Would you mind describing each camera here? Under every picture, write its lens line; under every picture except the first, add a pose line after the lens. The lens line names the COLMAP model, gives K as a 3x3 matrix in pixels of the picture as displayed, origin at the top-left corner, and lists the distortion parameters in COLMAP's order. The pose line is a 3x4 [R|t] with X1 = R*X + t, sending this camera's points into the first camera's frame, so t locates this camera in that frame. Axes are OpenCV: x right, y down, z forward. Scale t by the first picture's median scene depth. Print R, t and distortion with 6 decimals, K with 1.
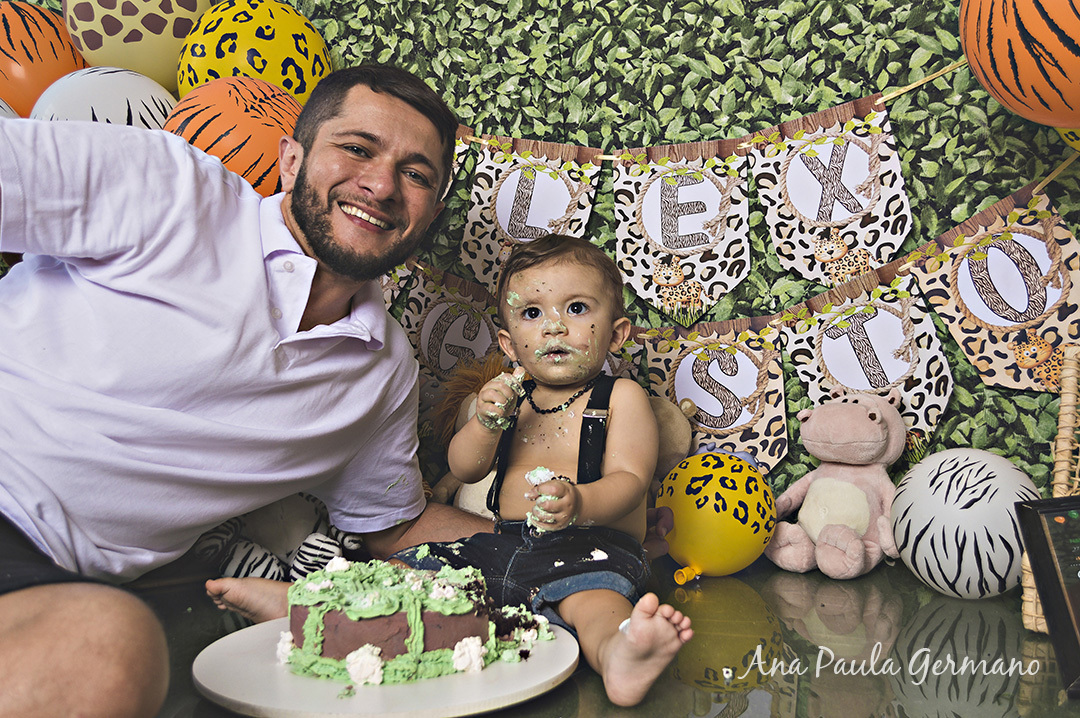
lens RADIAL K [[1132.9, 0, 539.2], [0, 1132.9, 363.6], [0, 0, 1]] dist [0.069144, -0.105809]
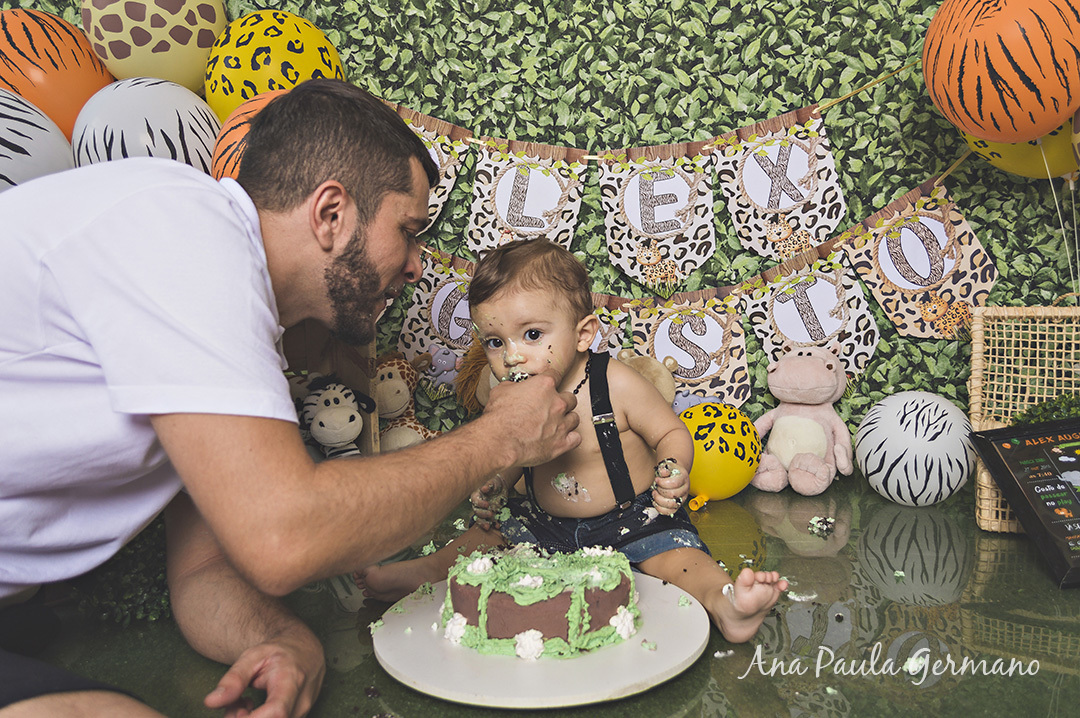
lens RADIAL K [[944.3, 0, 539.2], [0, 944.3, 362.1], [0, 0, 1]] dist [0.025323, -0.026361]
pose [[0.978639, -0.055134, 0.198057, -0.207555], [0.039165, 0.995724, 0.083664, -0.053230], [-0.201823, -0.074120, 0.976614, 0.034009]]
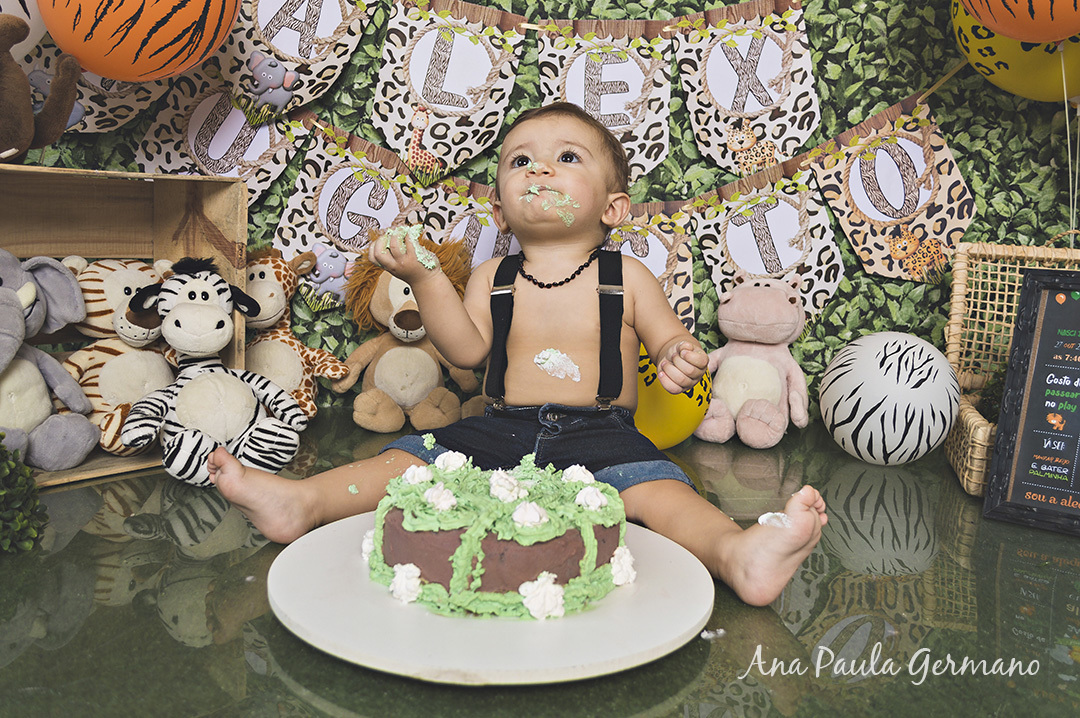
lens RADIAL K [[944.3, 0, 539.2], [0, 944.3, 362.1], [0, 0, 1]] dist [0.025323, -0.026361]
pose [[0.942512, -0.000633, 0.334171, -0.211518], [-0.041058, 0.992202, 0.117683, 0.008323], [-0.331639, -0.124638, 0.935137, 0.207566]]
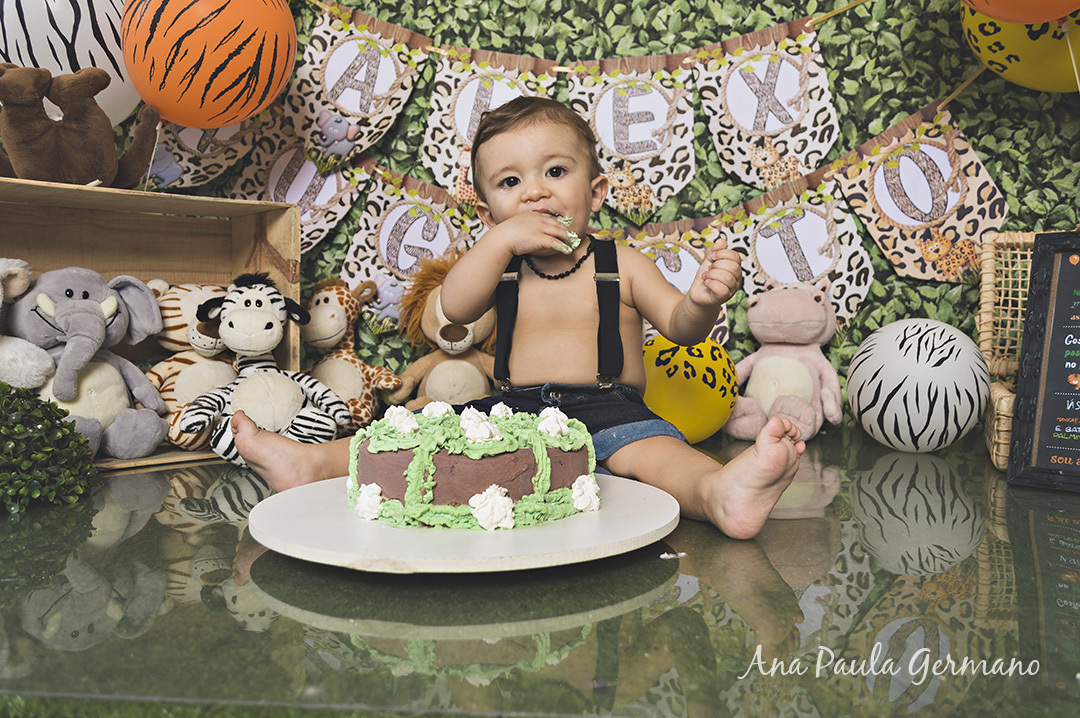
lens RADIAL K [[870.1, 0, 540.5], [0, 870.1, 364.1], [0, 0, 1]] dist [0.020015, -0.003596]
pose [[0.980480, -0.003477, 0.196589, -0.127641], [0.000318, 0.999870, 0.016099, 0.087198], [-0.196620, -0.015722, 0.980354, 0.193034]]
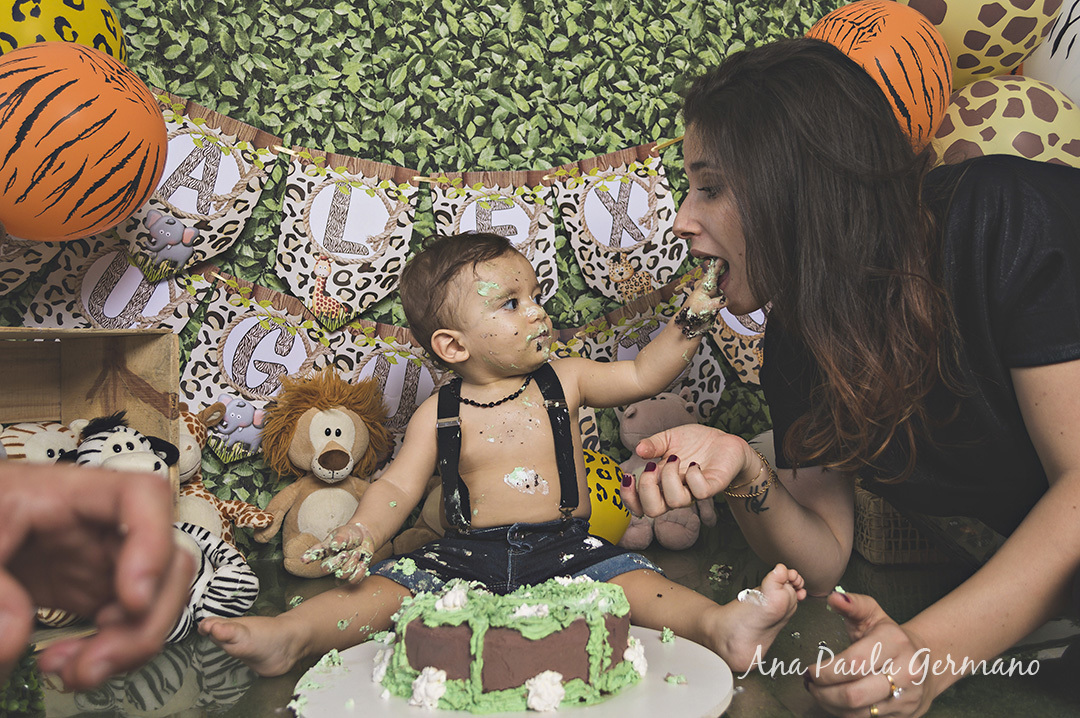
lens RADIAL K [[985.9, 0, 543.6], [0, 985.9, 364.0], [0, 0, 1]] dist [0.028011, -0.055505]
pose [[0.848806, -0.014096, 0.528516, -0.338208], [0.041119, 0.998377, -0.039409, 0.030391], [-0.527103, 0.055182, 0.848008, 0.187740]]
